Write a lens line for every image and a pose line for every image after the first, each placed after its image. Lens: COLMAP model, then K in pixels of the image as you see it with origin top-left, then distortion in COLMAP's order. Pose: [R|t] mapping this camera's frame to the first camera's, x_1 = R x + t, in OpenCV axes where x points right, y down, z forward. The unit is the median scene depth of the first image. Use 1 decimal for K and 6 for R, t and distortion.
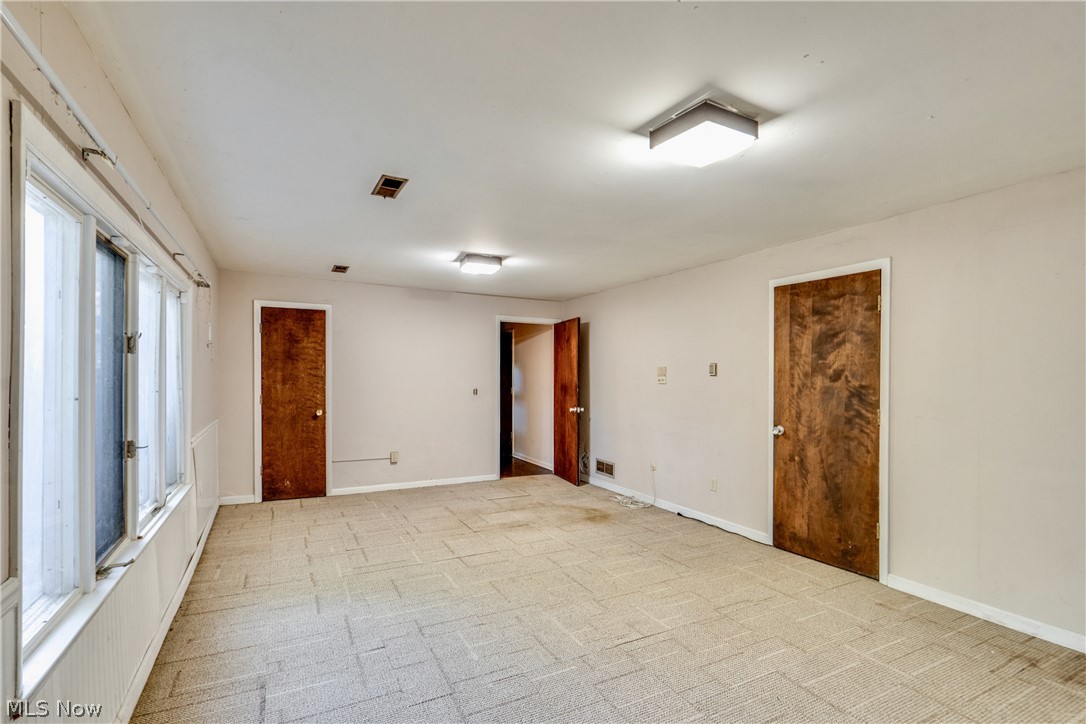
lens RADIAL K [[507.1, 0, 553.8], [0, 507.1, 365.8], [0, 0, 1]] dist [-0.004357, 0.000369]
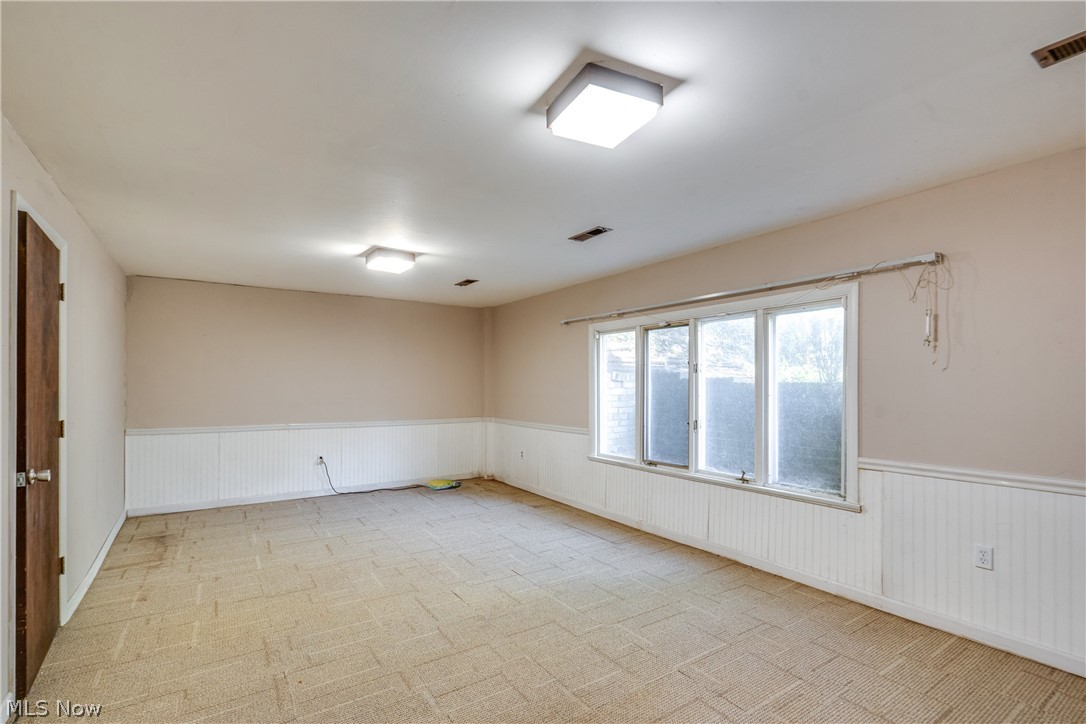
lens RADIAL K [[507.1, 0, 553.8], [0, 507.1, 365.8], [0, 0, 1]] dist [-0.004357, 0.000369]
pose [[-0.993973, -0.008938, -0.109261, -0.089642], [-0.002836, 0.998433, -0.055880, 0.039480], [0.109590, -0.055233, -0.992441, 2.171611]]
